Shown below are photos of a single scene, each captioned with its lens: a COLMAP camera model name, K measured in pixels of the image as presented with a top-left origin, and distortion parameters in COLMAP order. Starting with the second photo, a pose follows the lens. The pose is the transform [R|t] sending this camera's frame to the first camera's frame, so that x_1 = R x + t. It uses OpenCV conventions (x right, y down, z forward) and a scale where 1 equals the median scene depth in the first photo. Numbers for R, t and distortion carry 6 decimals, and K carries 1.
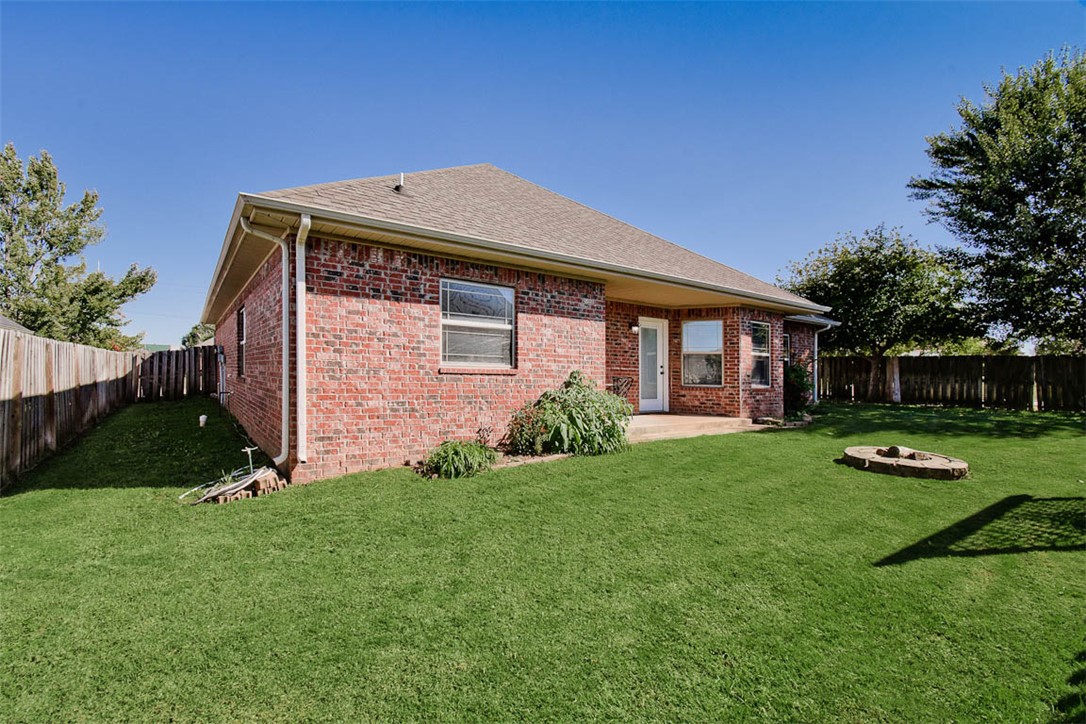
lens RADIAL K [[486.5, 0, 535.5], [0, 486.5, 363.9], [0, 0, 1]] dist [0.001788, -0.000190]
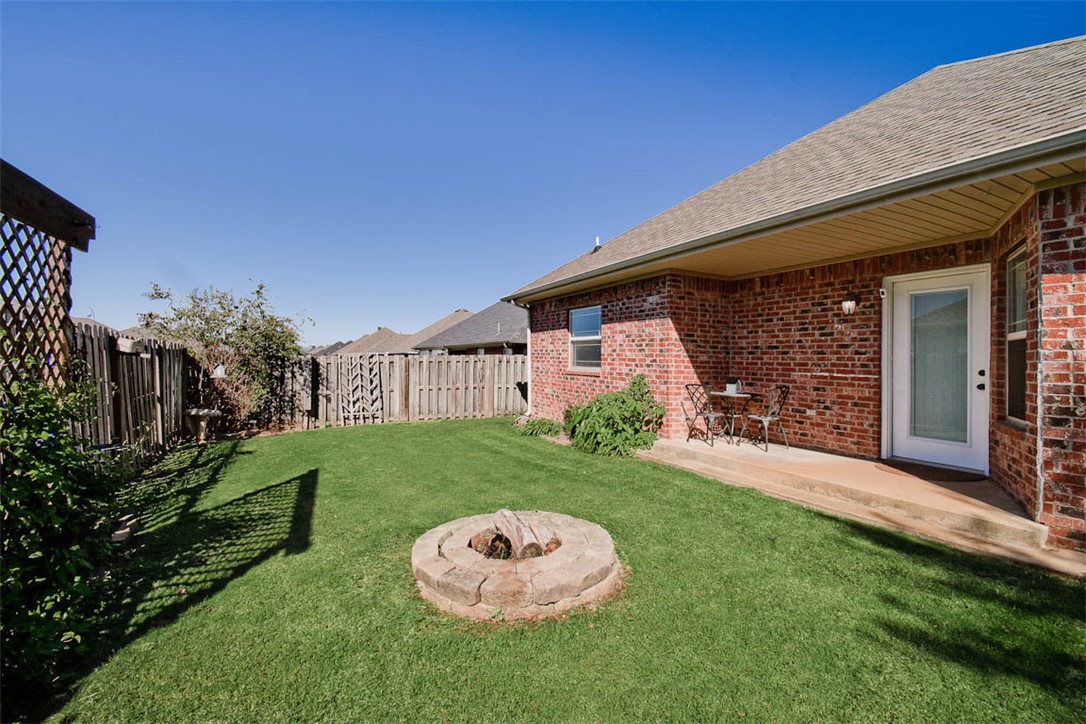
lens RADIAL K [[457.0, 0, 543.0], [0, 457.0, 362.0], [0, 0, 1]] dist [-0.000940, -0.000386]
pose [[-0.134944, -0.017485, -0.990699, 1.039718], [-0.001947, 0.999847, -0.017381, 0.006037], [0.990851, -0.000417, -0.134957, 0.958430]]
